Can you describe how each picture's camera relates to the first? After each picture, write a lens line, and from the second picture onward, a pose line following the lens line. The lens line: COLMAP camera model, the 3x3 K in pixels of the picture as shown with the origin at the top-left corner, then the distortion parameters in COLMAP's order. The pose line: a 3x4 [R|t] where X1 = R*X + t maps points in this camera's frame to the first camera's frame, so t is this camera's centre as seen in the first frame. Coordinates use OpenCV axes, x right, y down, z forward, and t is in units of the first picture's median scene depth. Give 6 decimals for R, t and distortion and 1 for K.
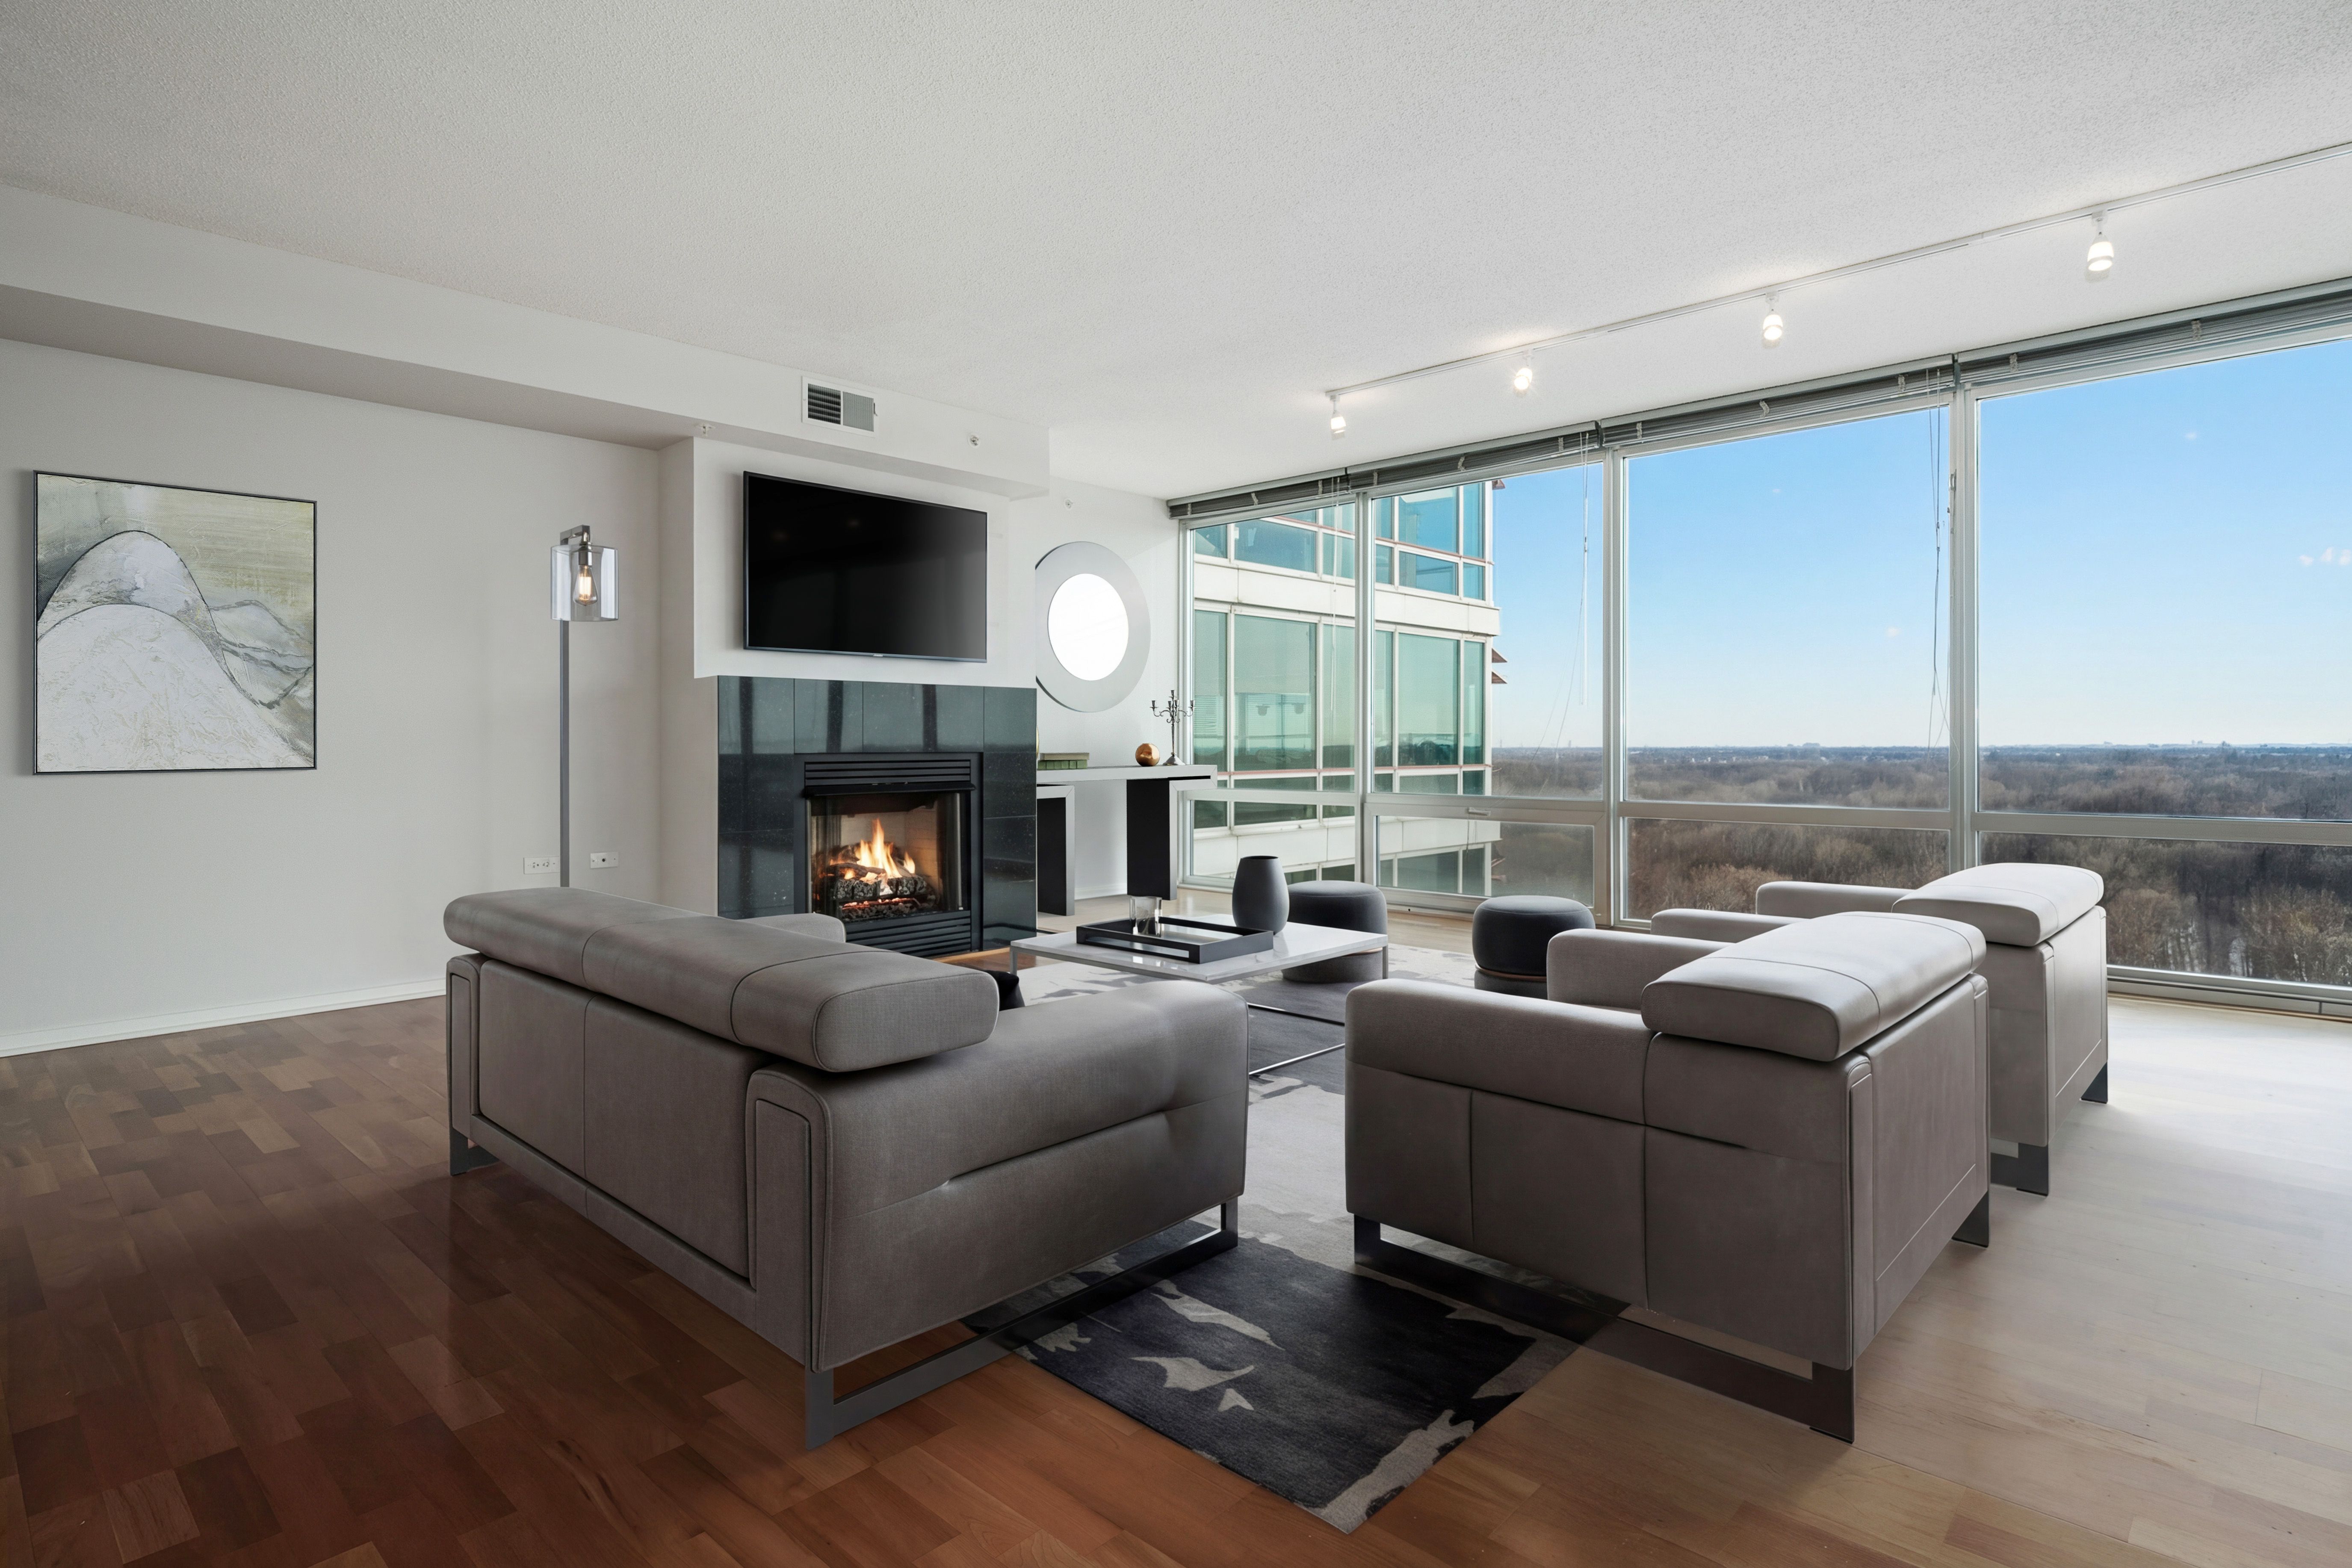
lens RADIAL K [[1270.0, 0, 1171.8], [0, 1270.0, 789.4], [0, 0, 1]] dist [-0.000282, -0.002018]
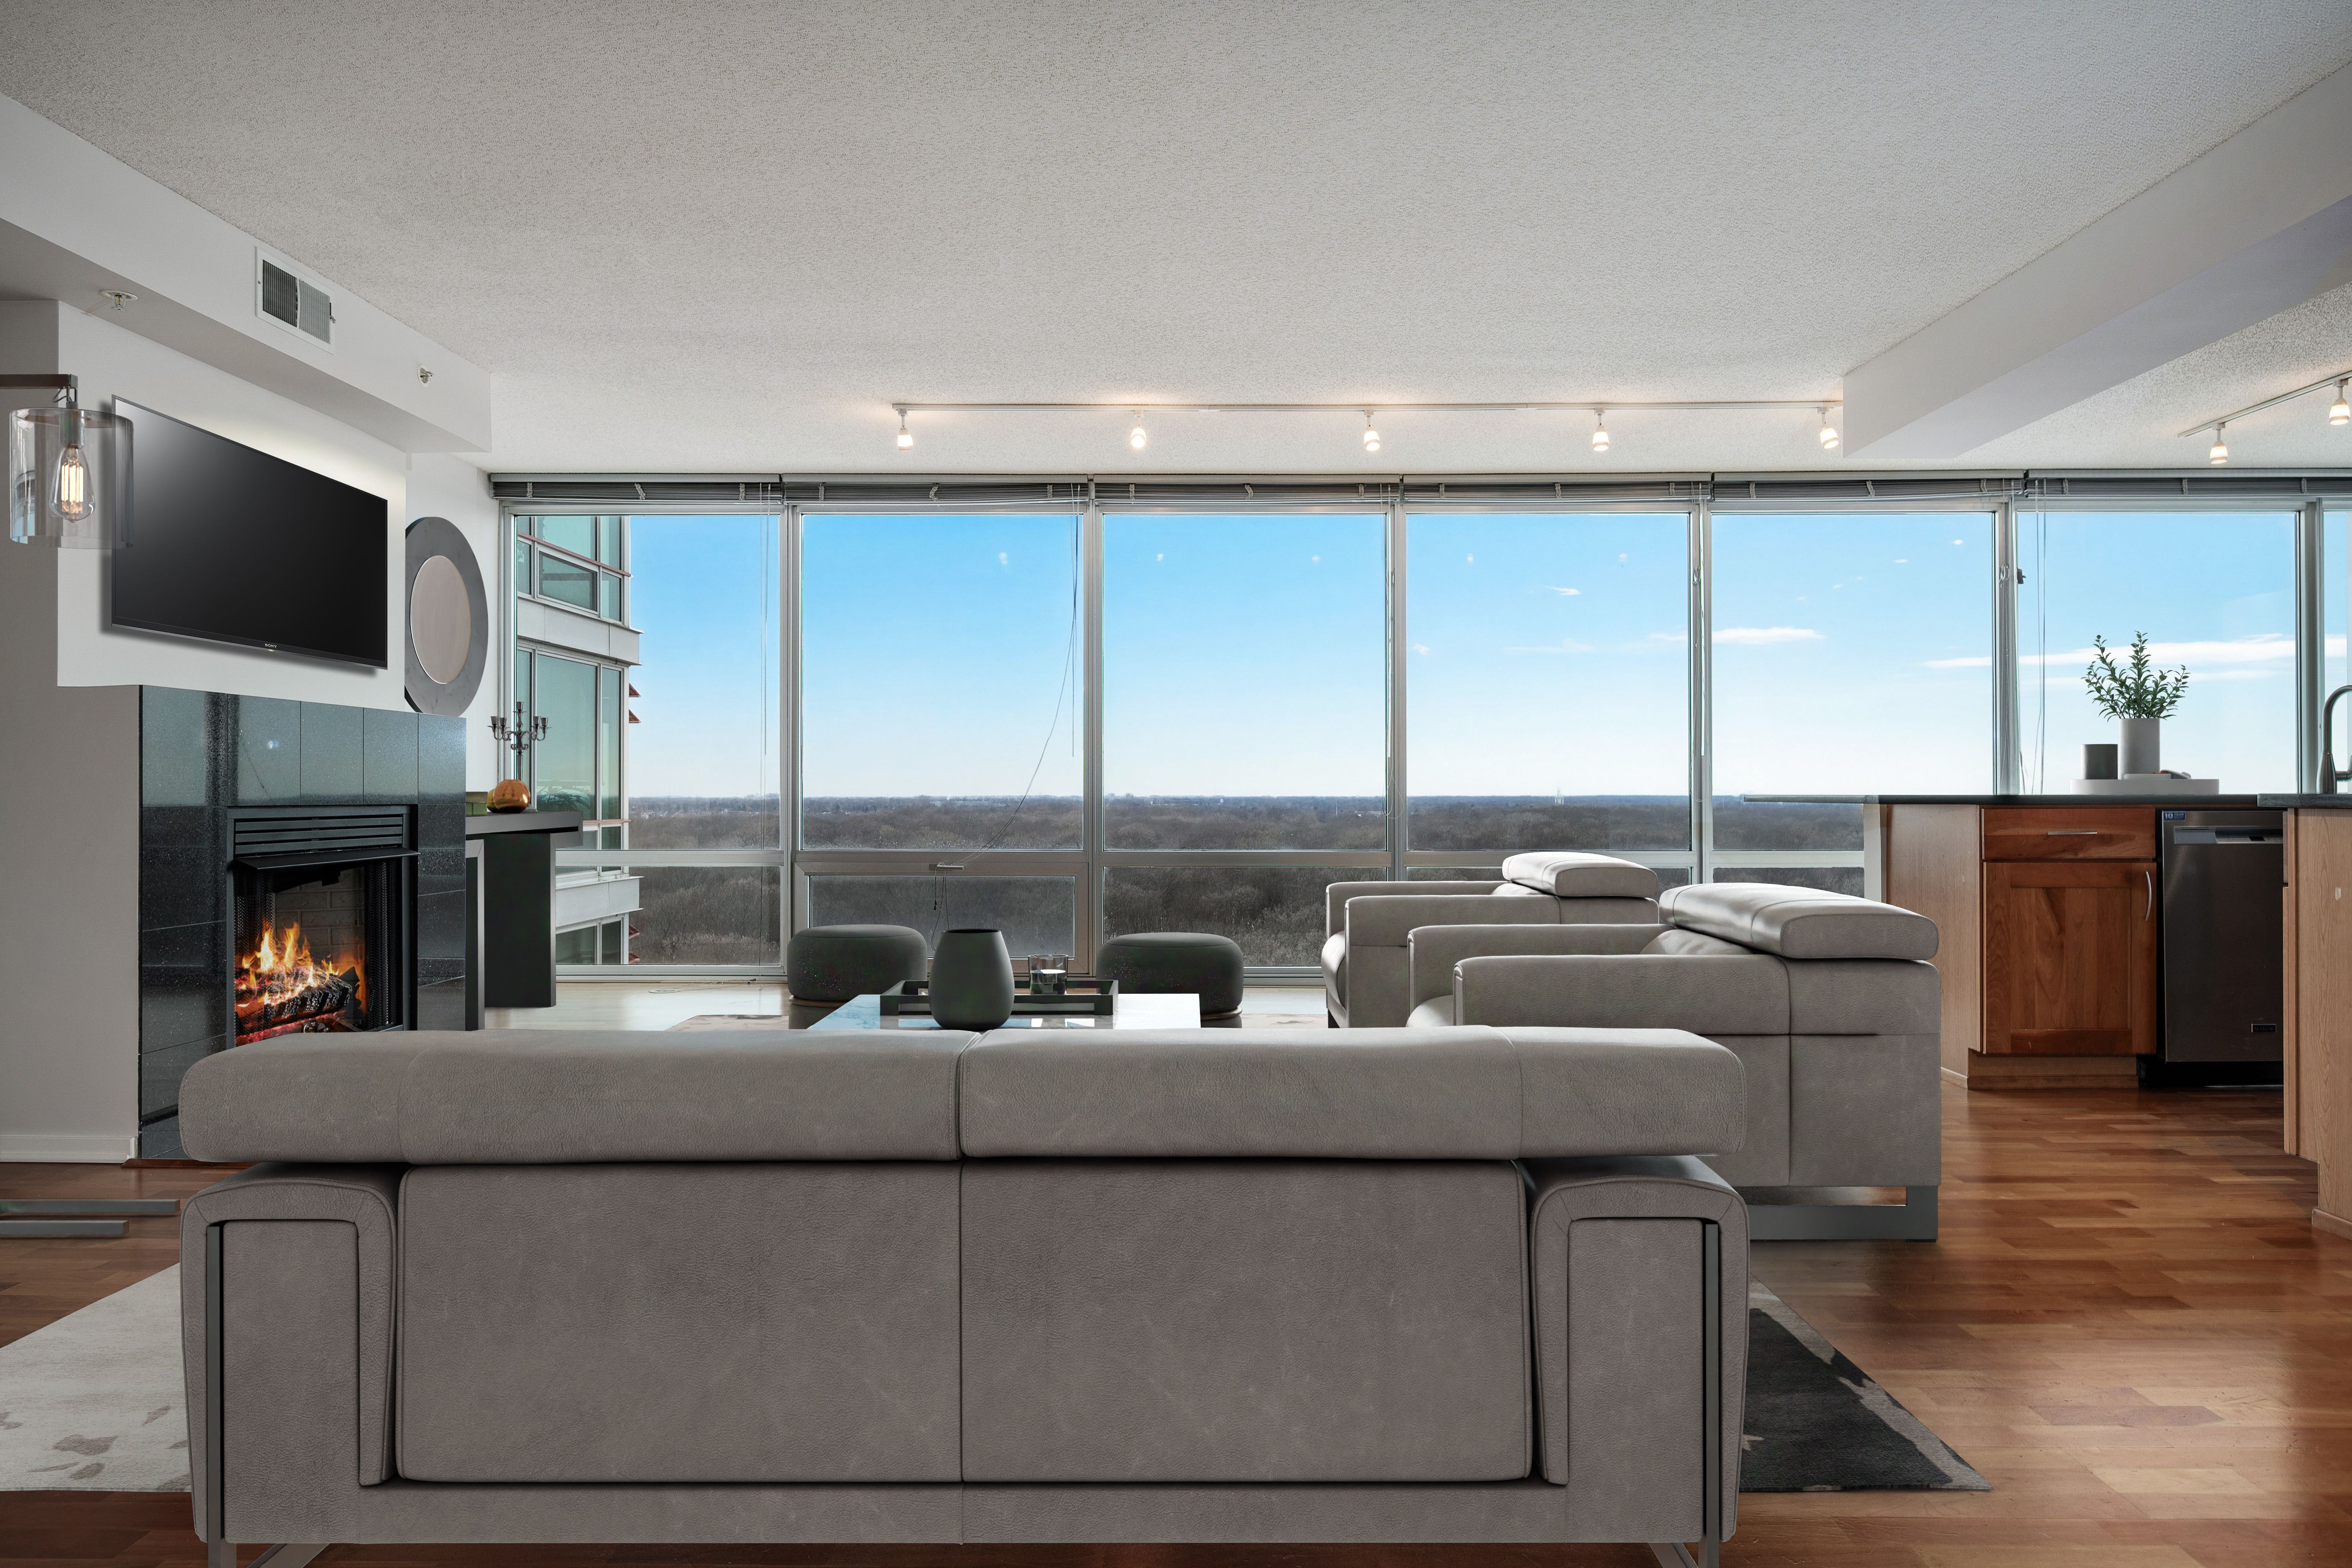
lens RADIAL K [[1522.5, 0, 1179.3], [0, 1522.5, 800.0], [0, 0, 1]] dist [-0.003063, -0.004346]
pose [[0.720175, -0.002111, 0.693789, -0.385322], [0.025289, 0.999411, -0.023209, -0.000176], [-0.693331, 0.034260, 0.719804, 0.068720]]
